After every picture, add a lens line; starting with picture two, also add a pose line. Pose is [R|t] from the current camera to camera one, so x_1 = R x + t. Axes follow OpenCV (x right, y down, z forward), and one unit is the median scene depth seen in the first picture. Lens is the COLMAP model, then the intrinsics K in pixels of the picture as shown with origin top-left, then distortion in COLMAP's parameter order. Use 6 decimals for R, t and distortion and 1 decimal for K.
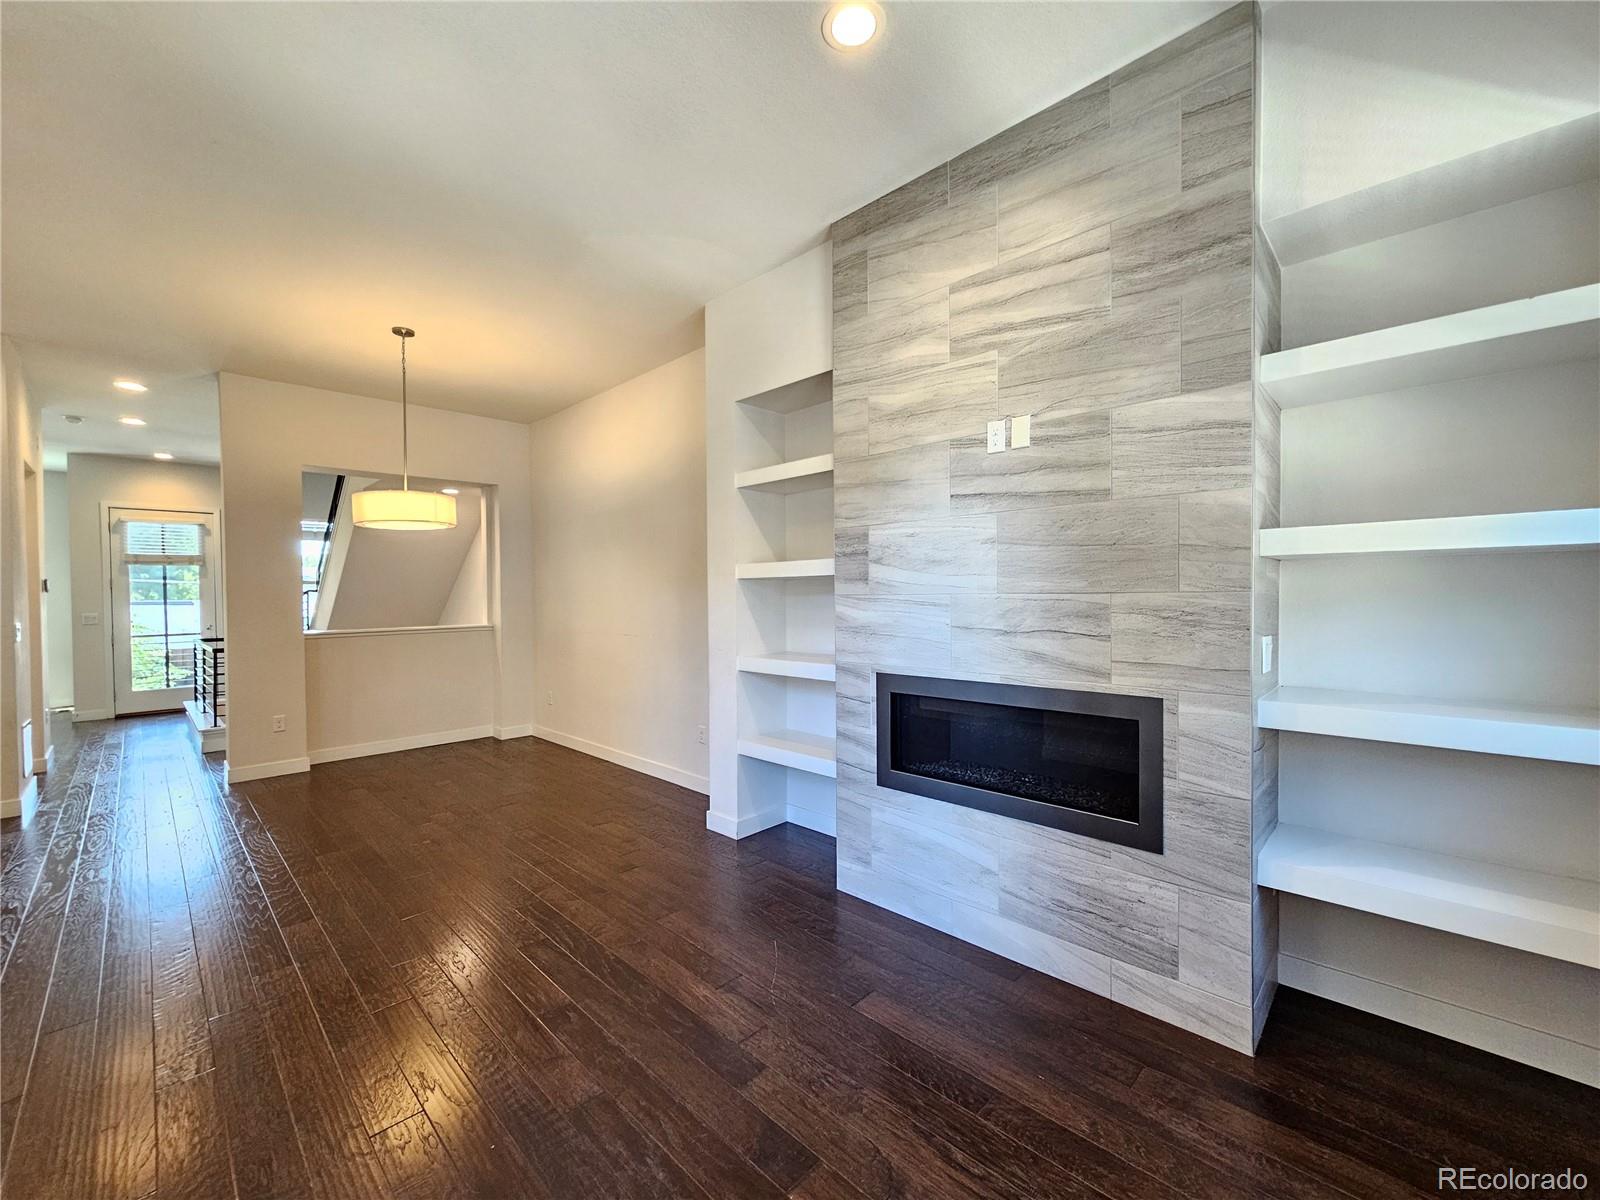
lens RADIAL K [[660.7, 0, 800.0], [0, 660.7, 600.0], [0, 0, 1]] dist [-0.001188, -0.000188]
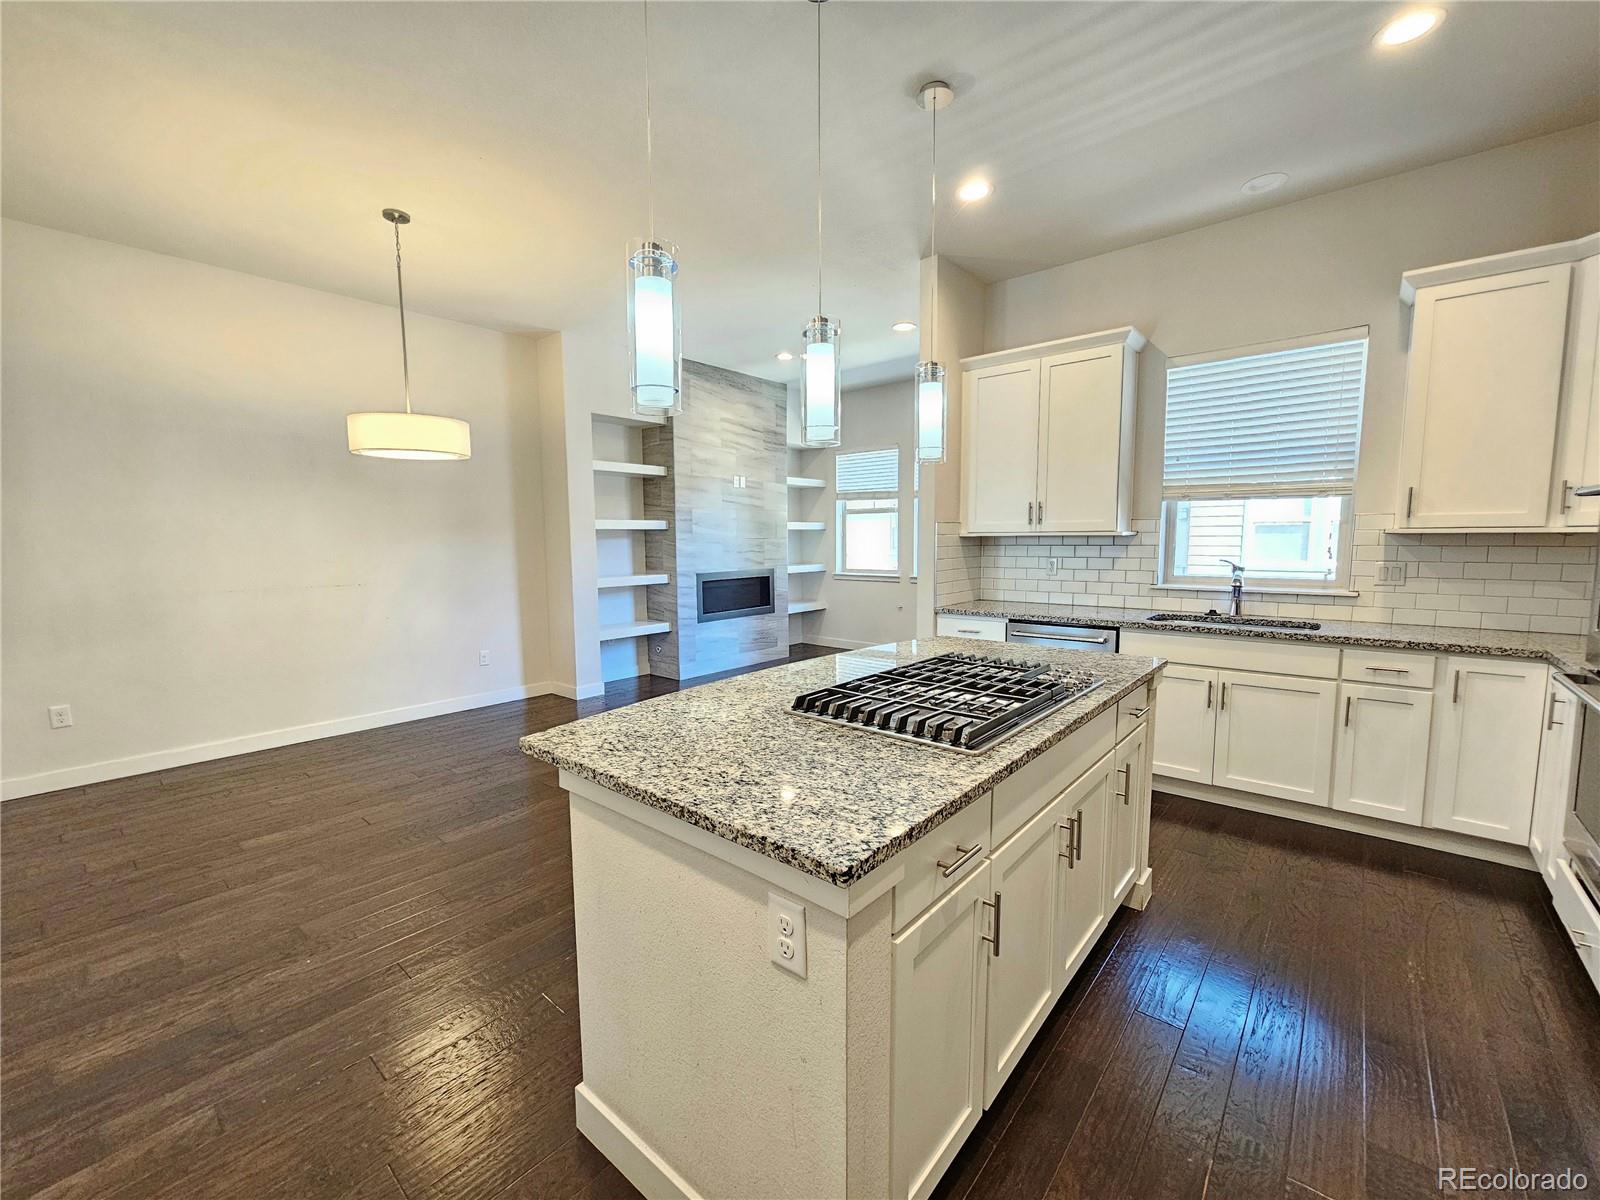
lens RADIAL K [[660.7, 0, 791.8], [0, 660.7, 597.1], [0, 0, 1]] dist [0.000059, 0.000113]
pose [[-0.068274, -0.075327, 0.994819, -2.366967], [0.019295, 0.996859, 0.076806, 0.024758], [-0.997480, 0.024439, -0.066606, 0.907859]]
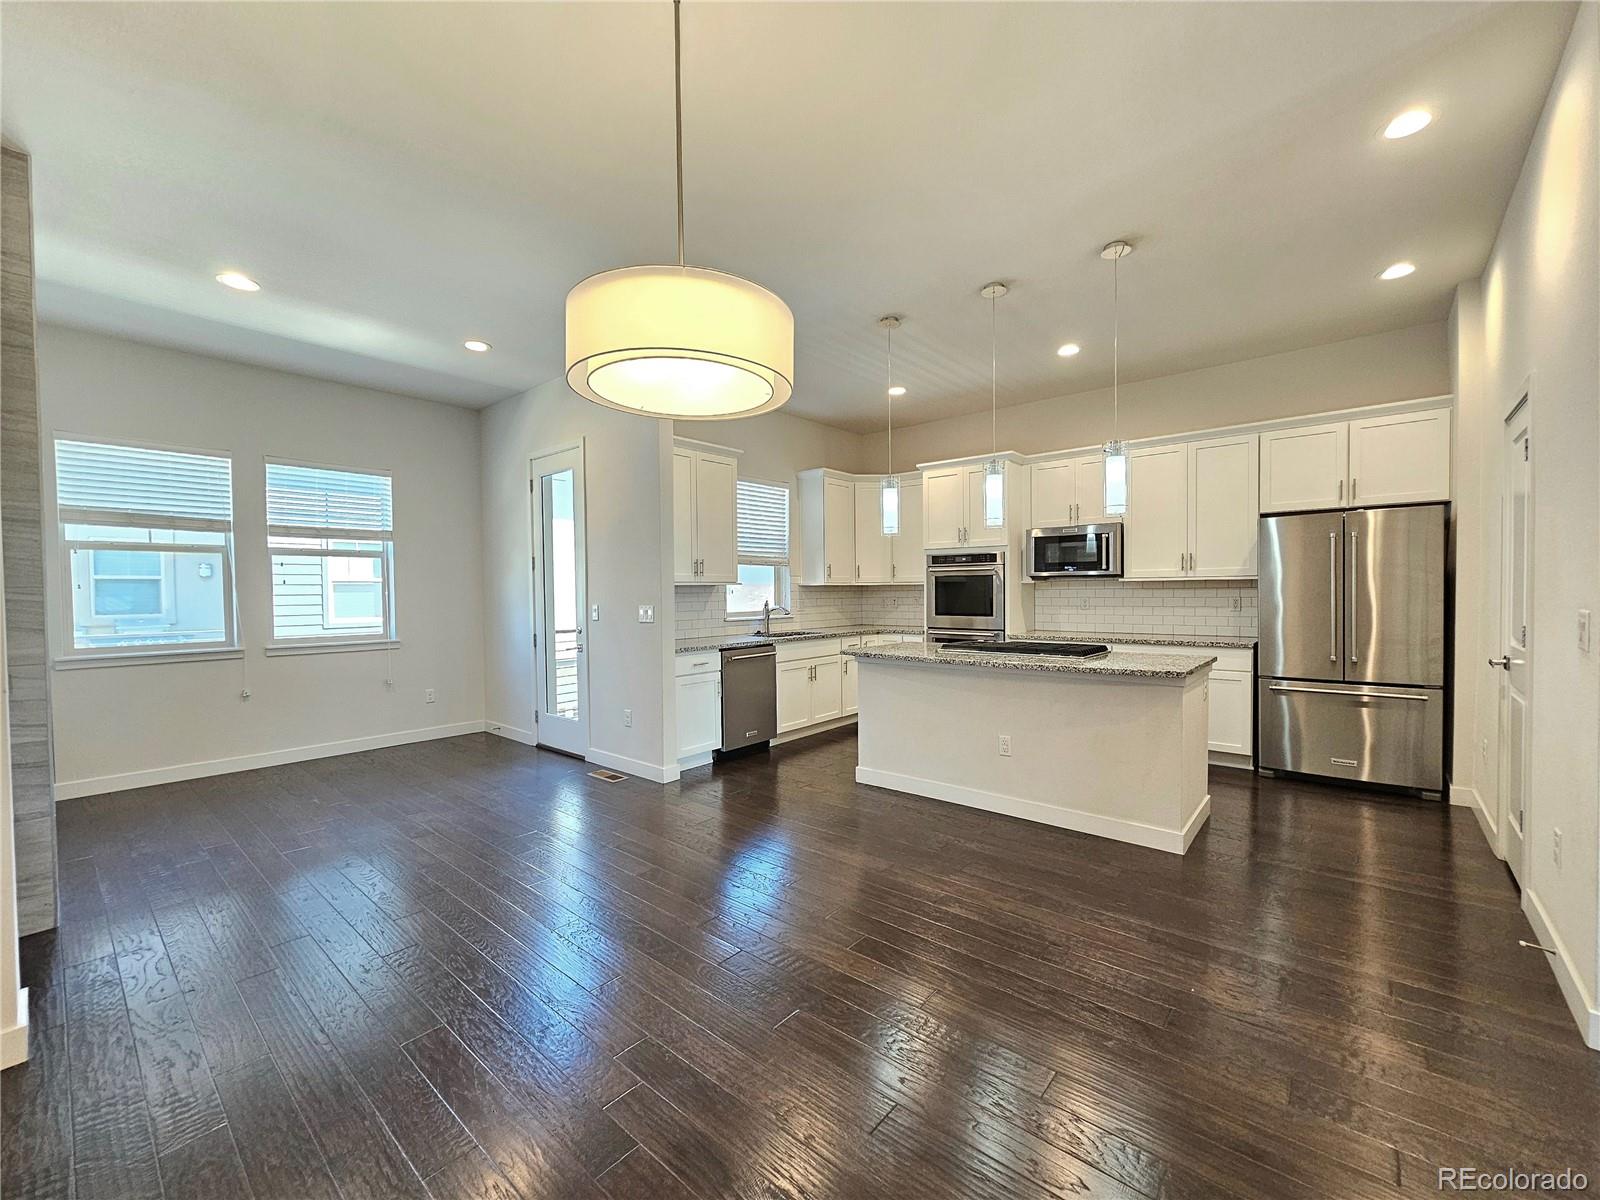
lens RADIAL K [[646.9, 0, 801.6], [0, 646.9, 601.5], [0, 0, 1]] dist [-0.001803, -0.000136]
pose [[-0.996864, 0.026491, -0.074563, -1.026939], [0.024404, 0.999288, 0.028767, 0.011912], [0.075272, 0.026857, -0.996801, 2.197988]]
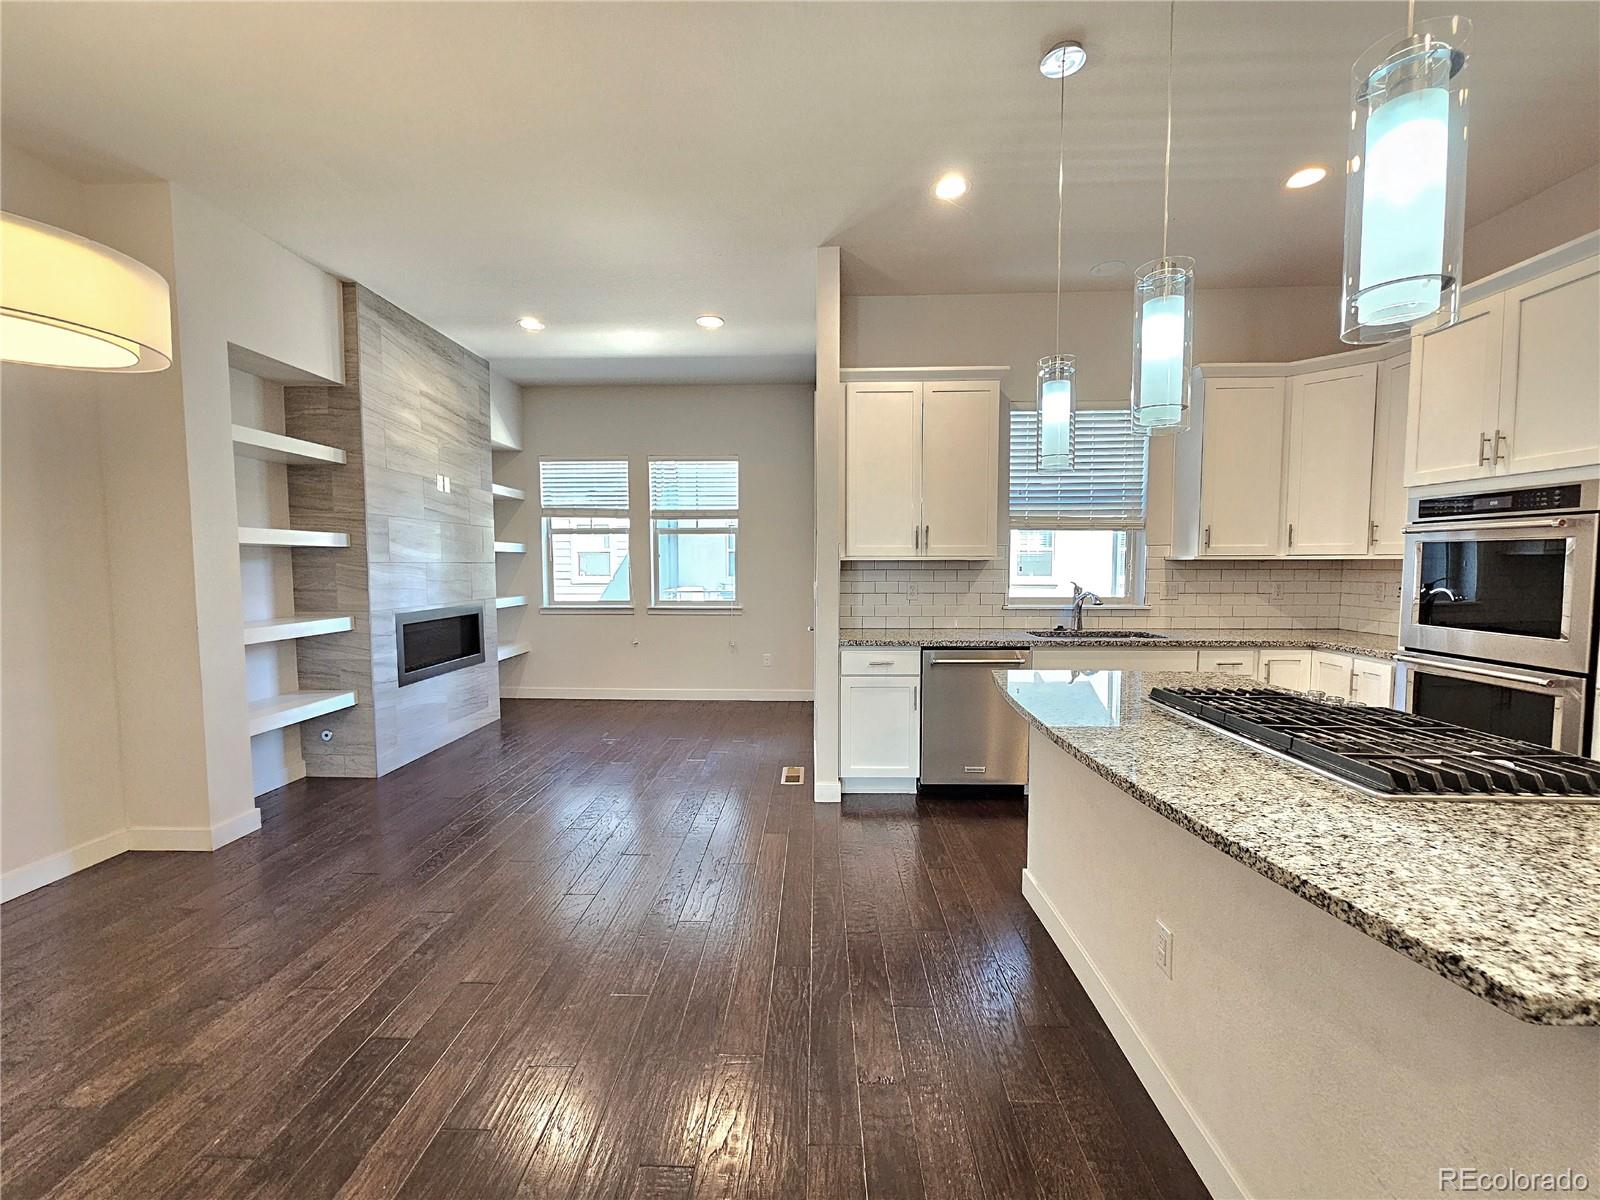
lens RADIAL K [[660.7, 0, 800.0], [0, 660.7, 600.0], [0, 0, 1]] dist [-0.001188, -0.000188]
pose [[-0.679643, -0.025219, 0.733109, -1.781226], [0.019351, 0.998445, 0.052286, 0.017938], [-0.733288, 0.049722, -0.678098, 1.474620]]
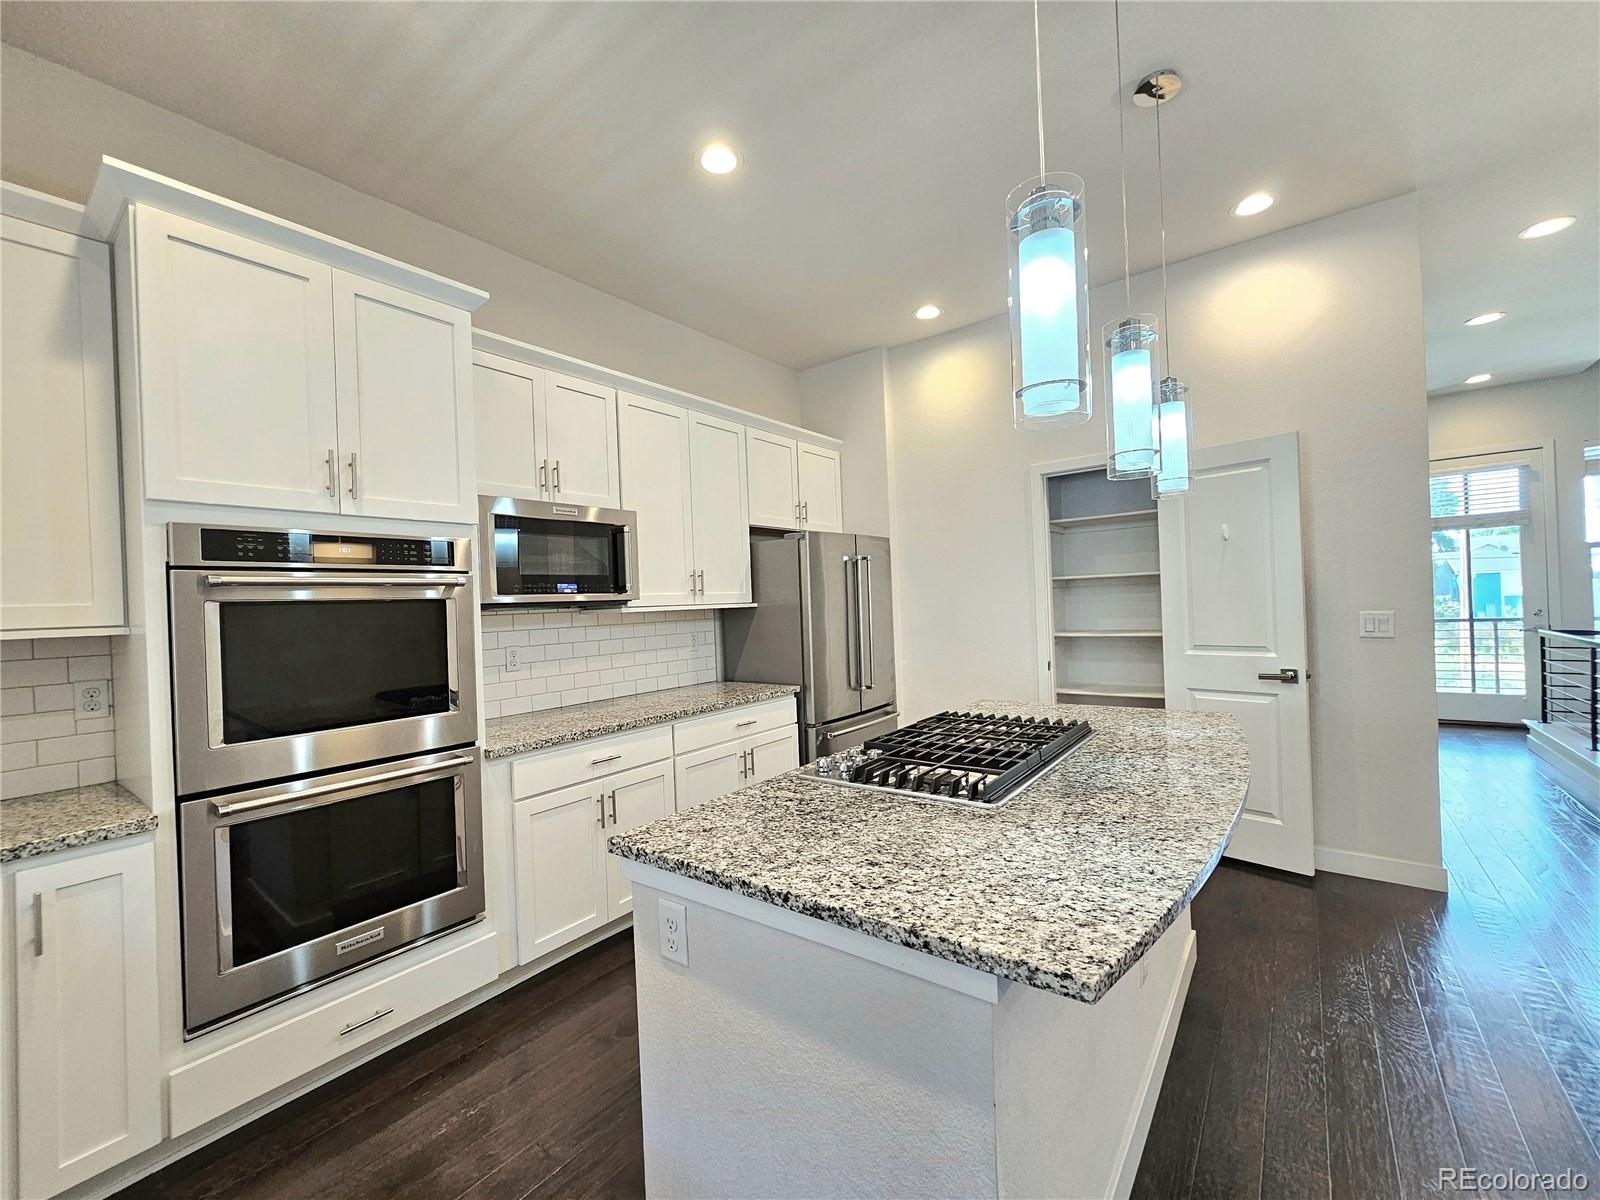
lens RADIAL K [[665.2, 0, 800.1], [0, 665.2, 603.7], [0, 0, 1]] dist [0.001326, 0.000179]
pose [[0.132239, 0.010477, -0.991163, -0.949160], [0.027352, 0.999525, 0.014214, 0.006588], [0.990840, -0.028990, 0.131889, 0.408834]]
